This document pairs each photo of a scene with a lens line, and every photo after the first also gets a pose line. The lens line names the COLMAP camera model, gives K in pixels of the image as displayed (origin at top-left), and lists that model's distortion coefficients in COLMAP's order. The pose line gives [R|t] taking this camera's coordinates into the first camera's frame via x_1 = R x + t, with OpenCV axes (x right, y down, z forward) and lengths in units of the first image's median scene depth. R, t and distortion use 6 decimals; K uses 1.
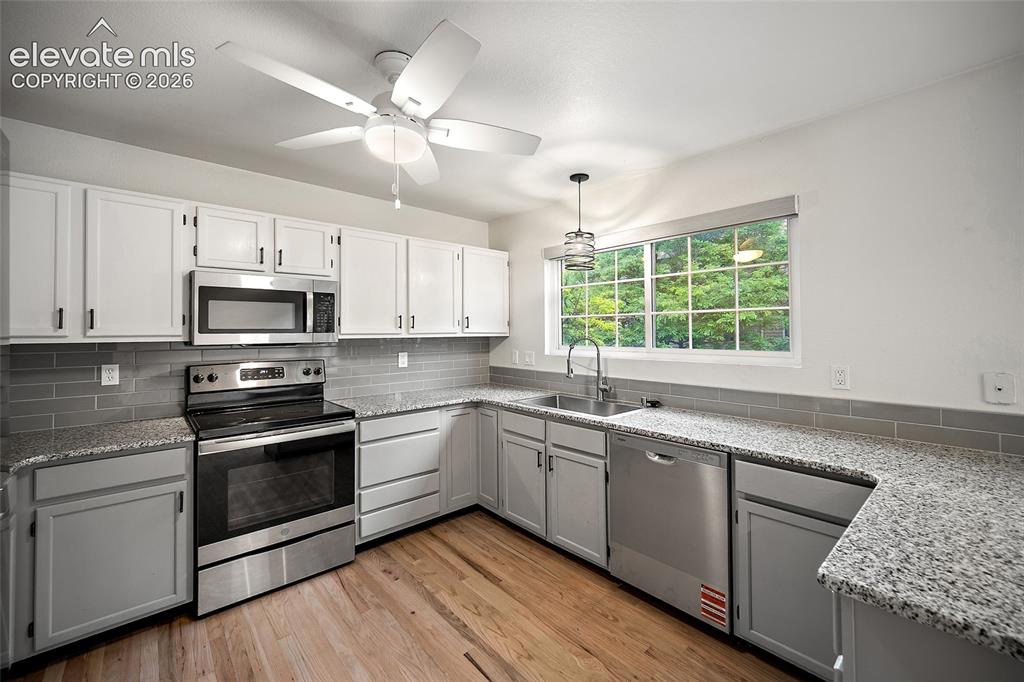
lens RADIAL K [[409.6, 0, 513.0], [0, 409.6, 333.2], [0, 0, 1]] dist [-0.003103, 0.000702]
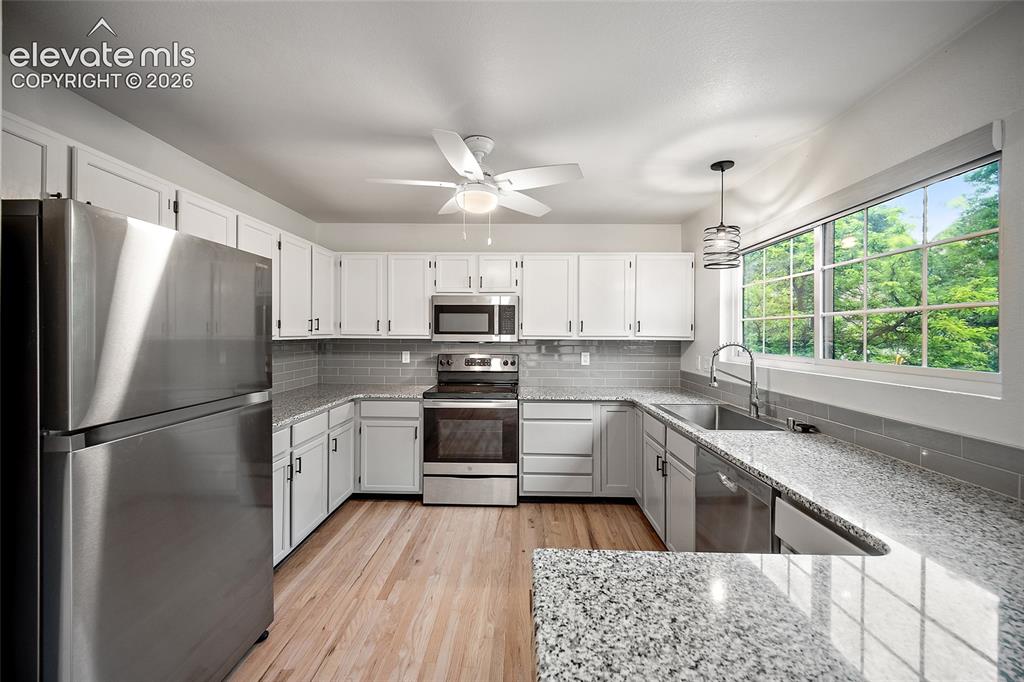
lens RADIAL K [[395.5, 0, 513.5], [0, 395.5, 343.4], [0, 0, 1]] dist [-0.004019, -0.000121]
pose [[0.737755, 0.025983, -0.674568, 0.445820], [-0.012326, 0.999611, 0.025022, -0.005083], [0.674956, -0.010145, 0.737788, 0.047986]]
